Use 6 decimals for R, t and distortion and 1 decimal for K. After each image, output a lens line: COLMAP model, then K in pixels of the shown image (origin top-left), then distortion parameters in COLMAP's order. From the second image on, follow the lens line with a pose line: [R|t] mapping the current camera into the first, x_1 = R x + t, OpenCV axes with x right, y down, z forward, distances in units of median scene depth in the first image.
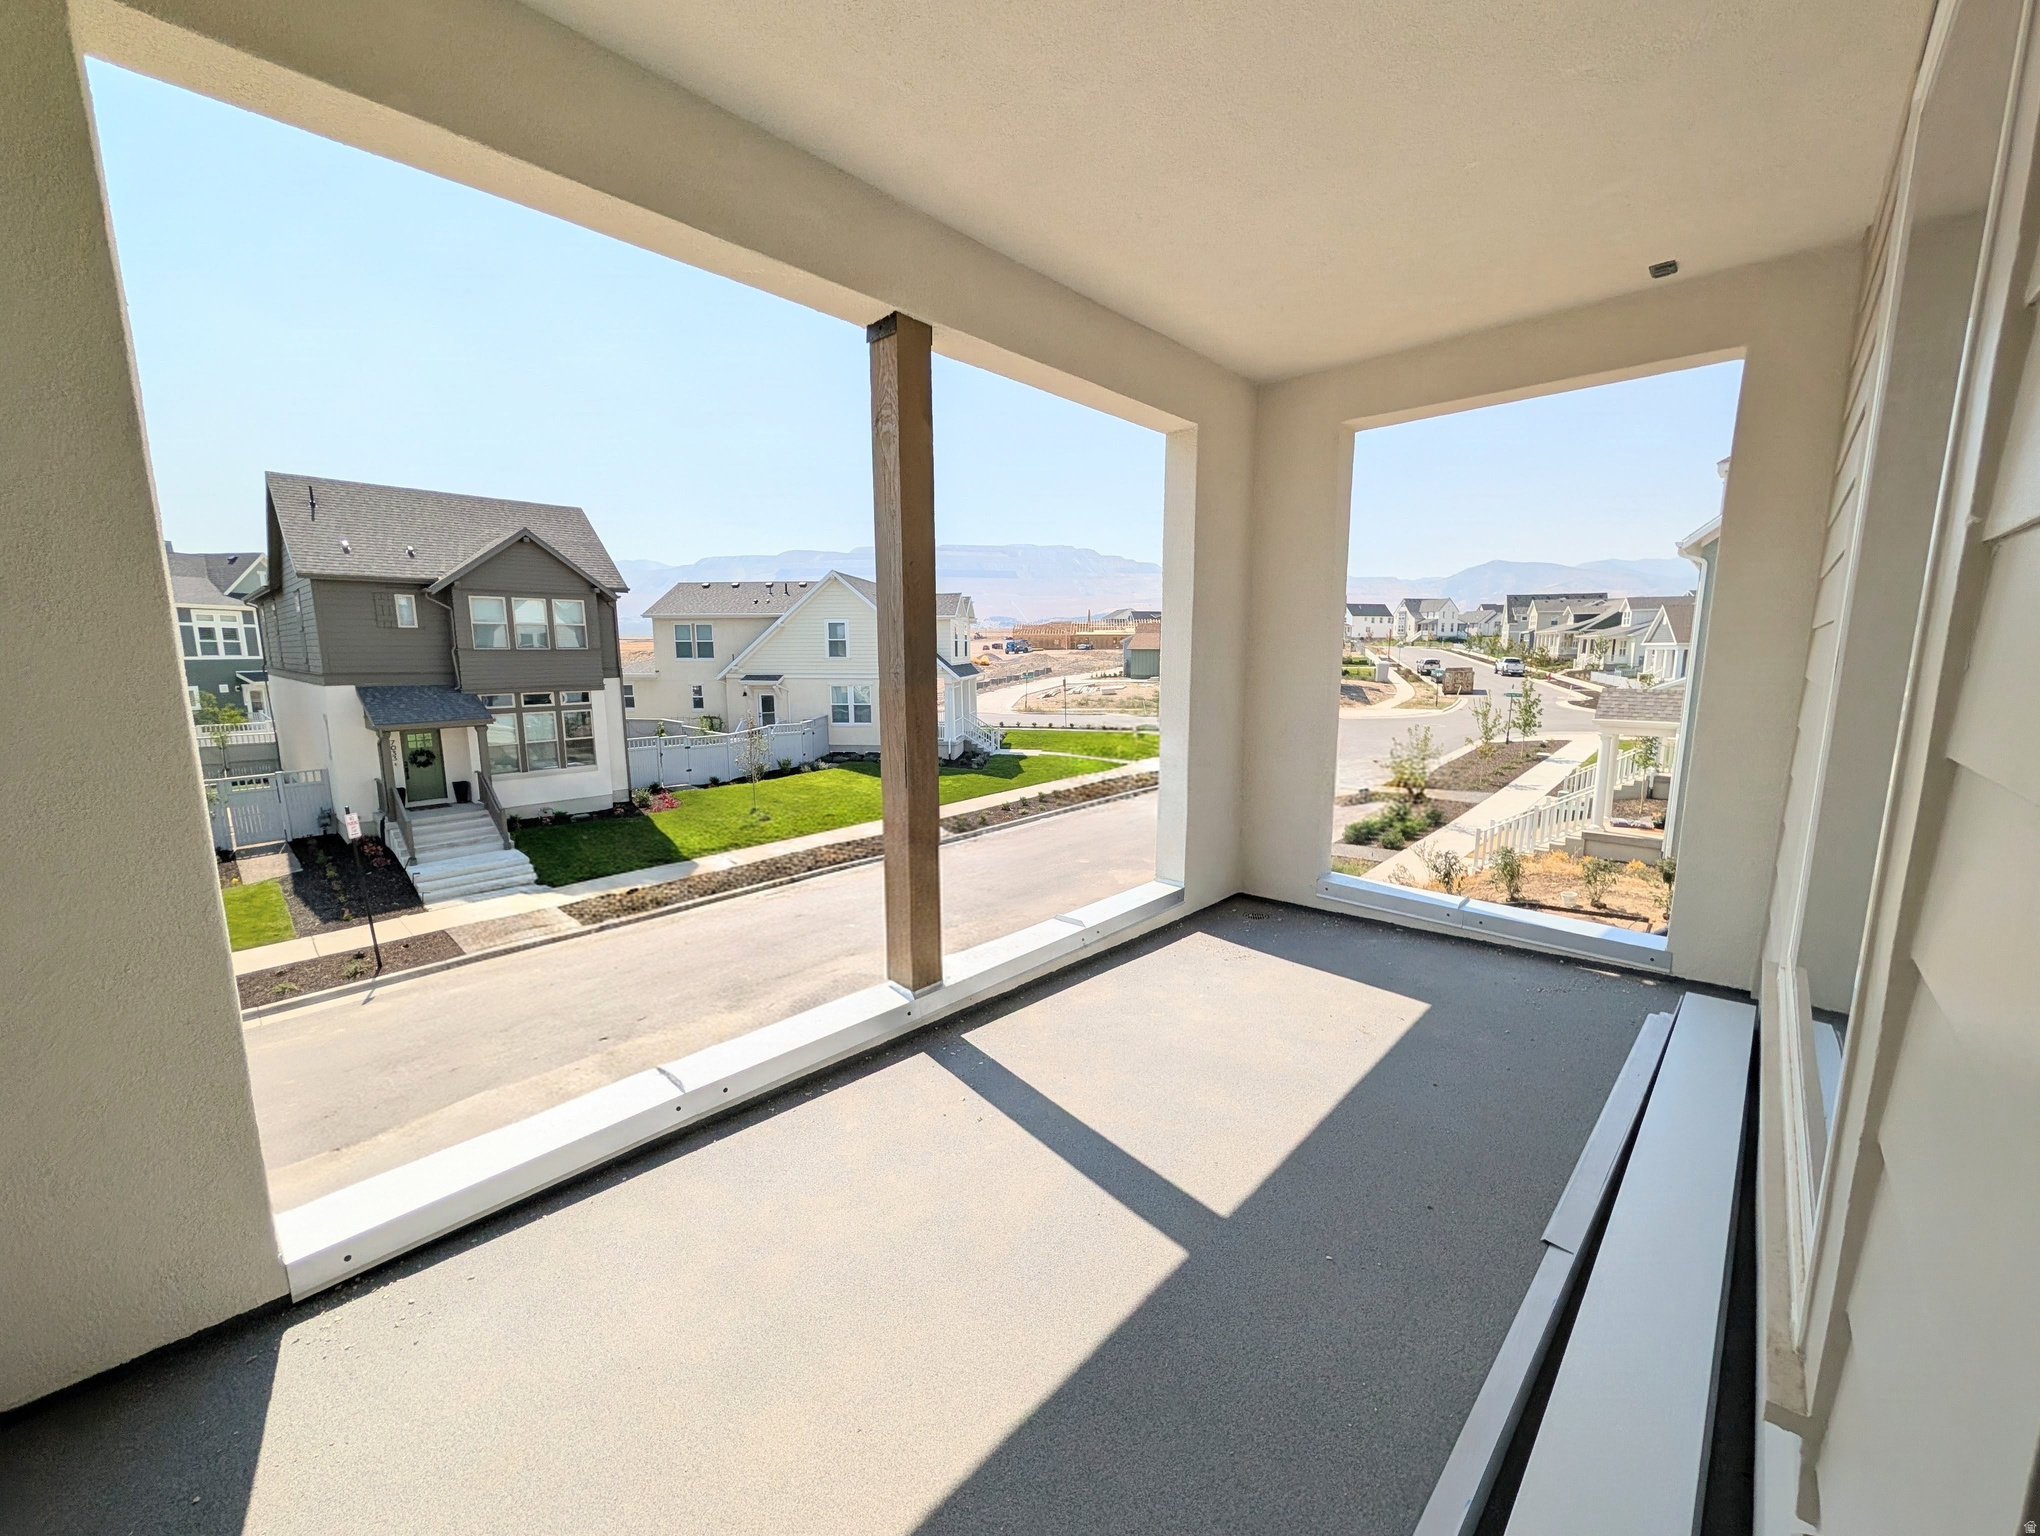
lens RADIAL K [[788.9, 0, 1016.4], [0, 788.9, 768.3], [0, 0, 1]] dist [0.001357, 0.000281]
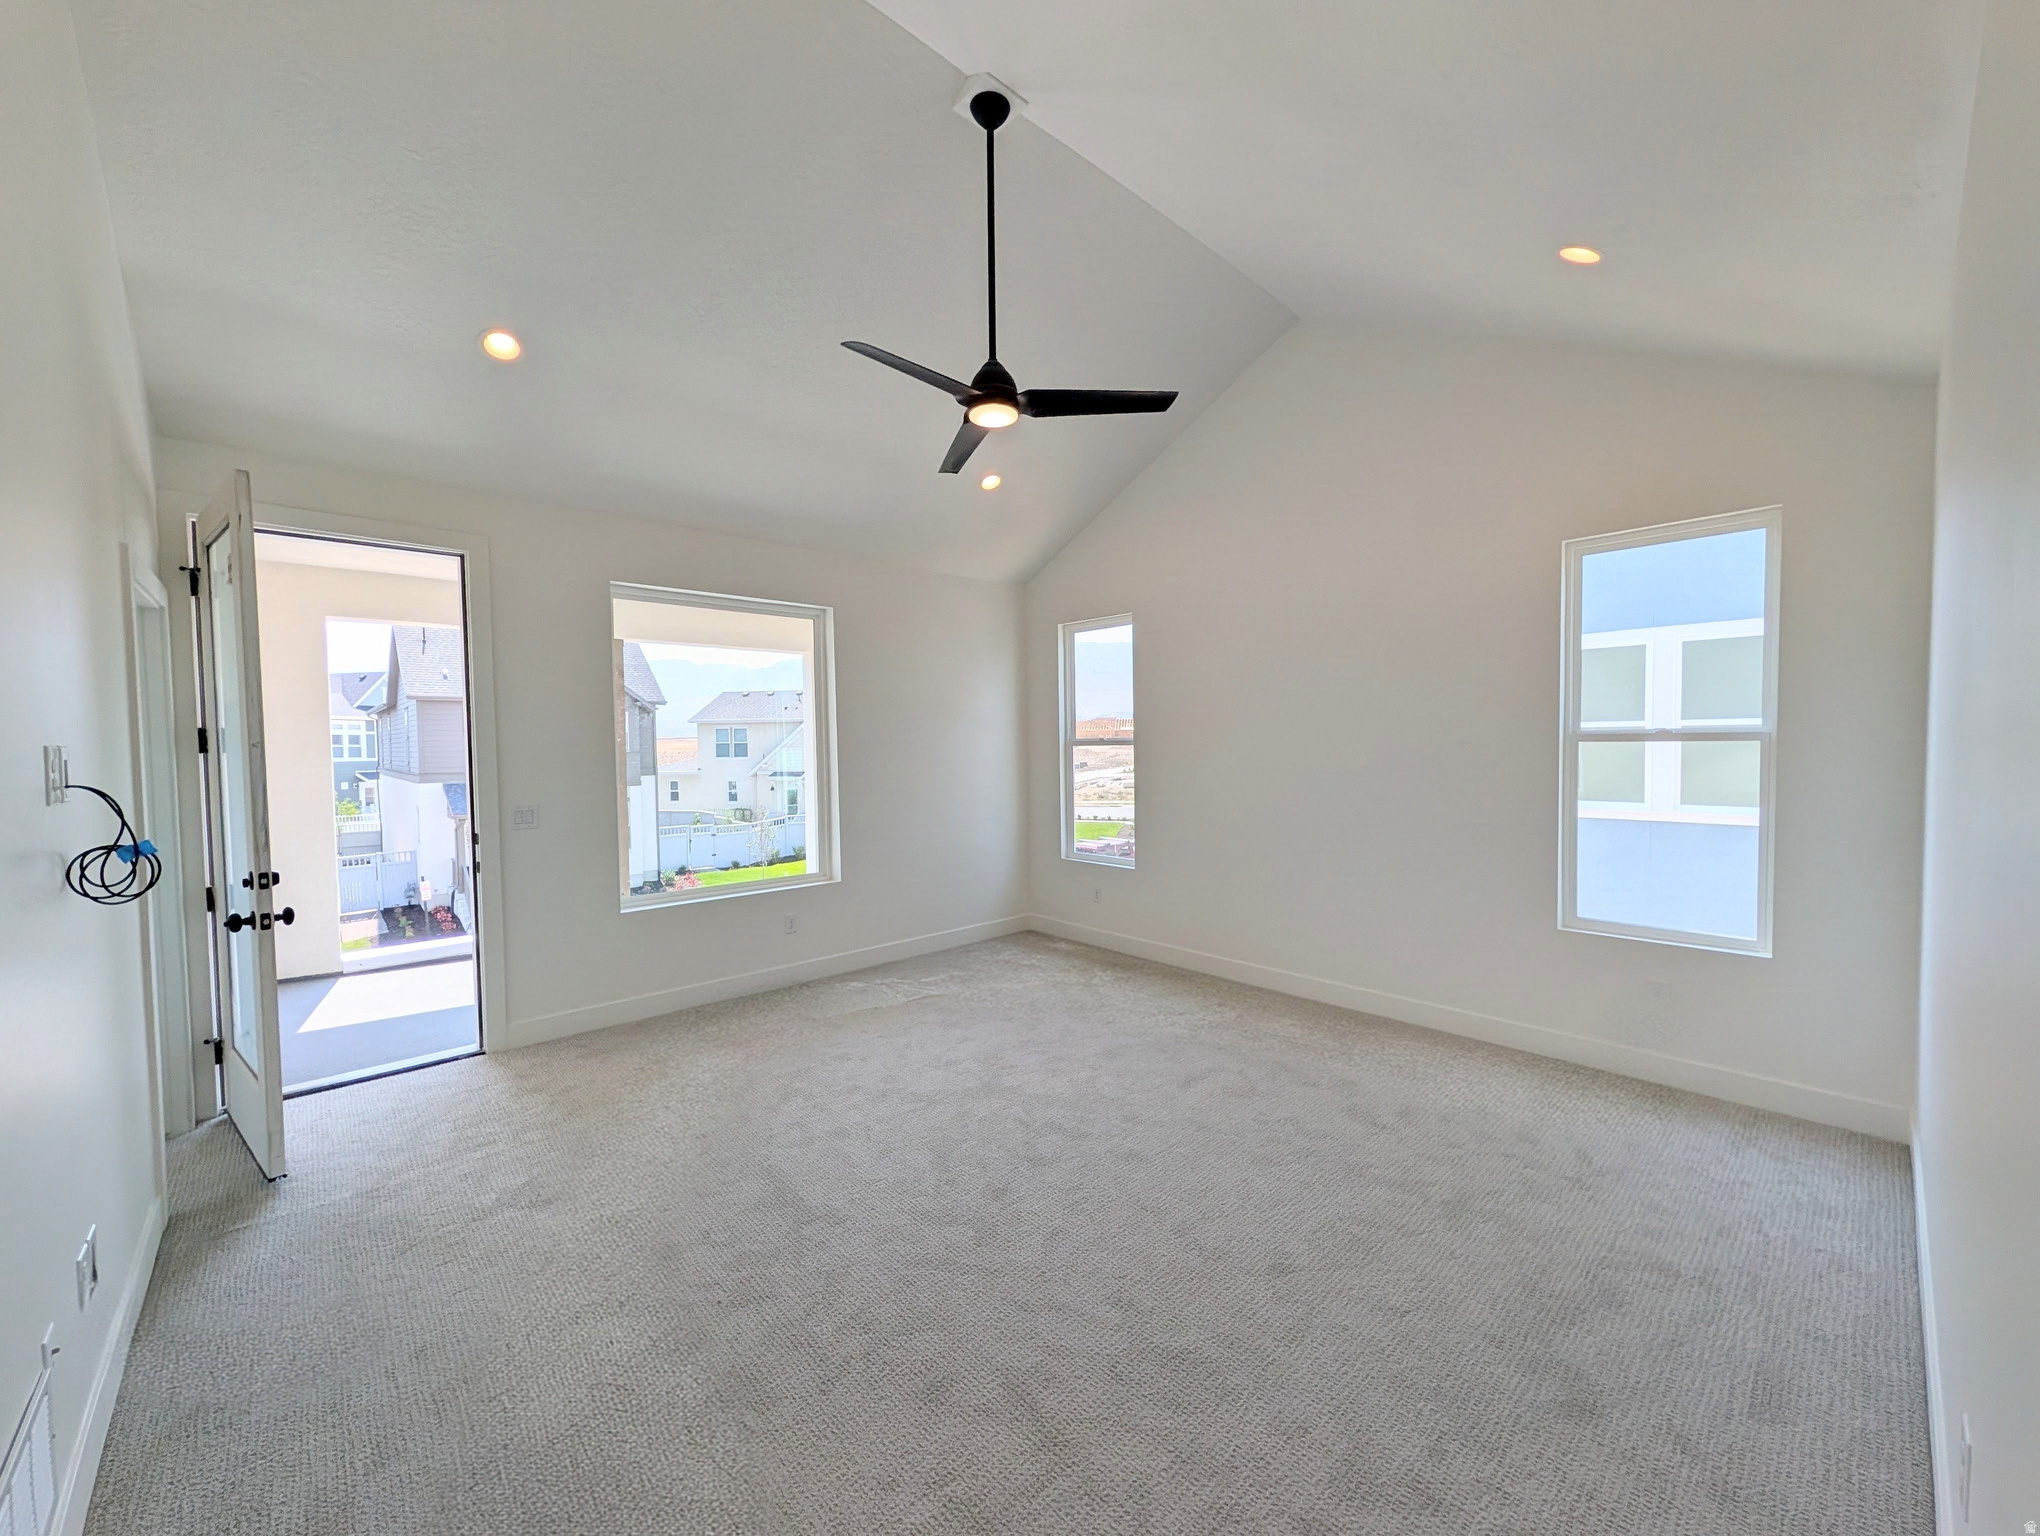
lens RADIAL K [[788.9, 0, 1016.4], [0, 788.9, 768.3], [0, 0, 1]] dist [0.001357, 0.000281]
pose [[0.996811, -0.005902, -0.079584, 0.110738], [-0.003548, 0.992998, -0.118082, 0.010779], [0.079724, 0.117988, 0.989810, -0.109998]]
